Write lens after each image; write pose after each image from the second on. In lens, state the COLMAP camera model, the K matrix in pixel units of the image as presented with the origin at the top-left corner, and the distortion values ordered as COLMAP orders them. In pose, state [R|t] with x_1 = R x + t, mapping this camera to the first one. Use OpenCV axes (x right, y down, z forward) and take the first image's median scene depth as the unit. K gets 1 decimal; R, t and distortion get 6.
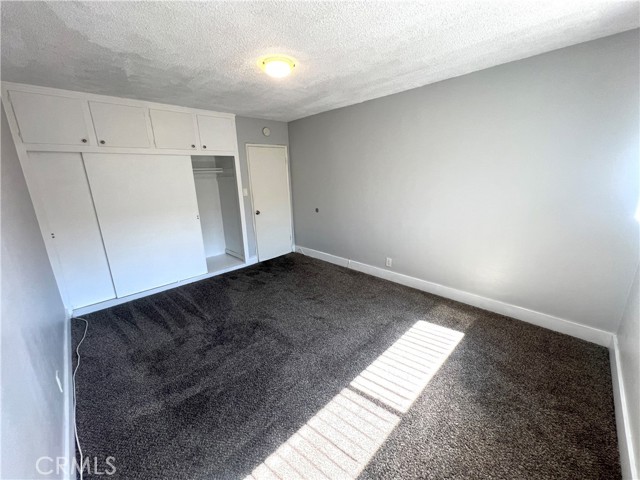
lens RADIAL K [[258.5, 0, 319.8], [0, 258.5, 239.2], [0, 0, 1]] dist [0.009685, -0.000201]
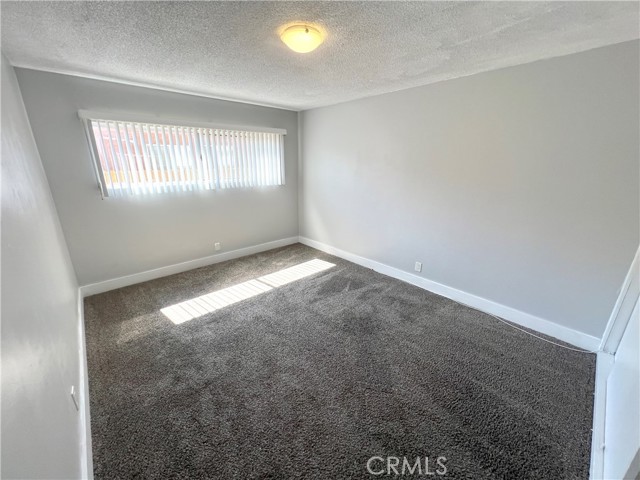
lens RADIAL K [[256.7, 0, 320.1], [0, 256.7, 240.5], [0, 0, 1]] dist [0.002525, 0.000374]
pose [[-0.998849, 0.012337, 0.046350, -0.242852], [0.035051, 0.847391, 0.529811, -0.528501], [-0.032740, 0.530826, -0.846848, 1.909970]]
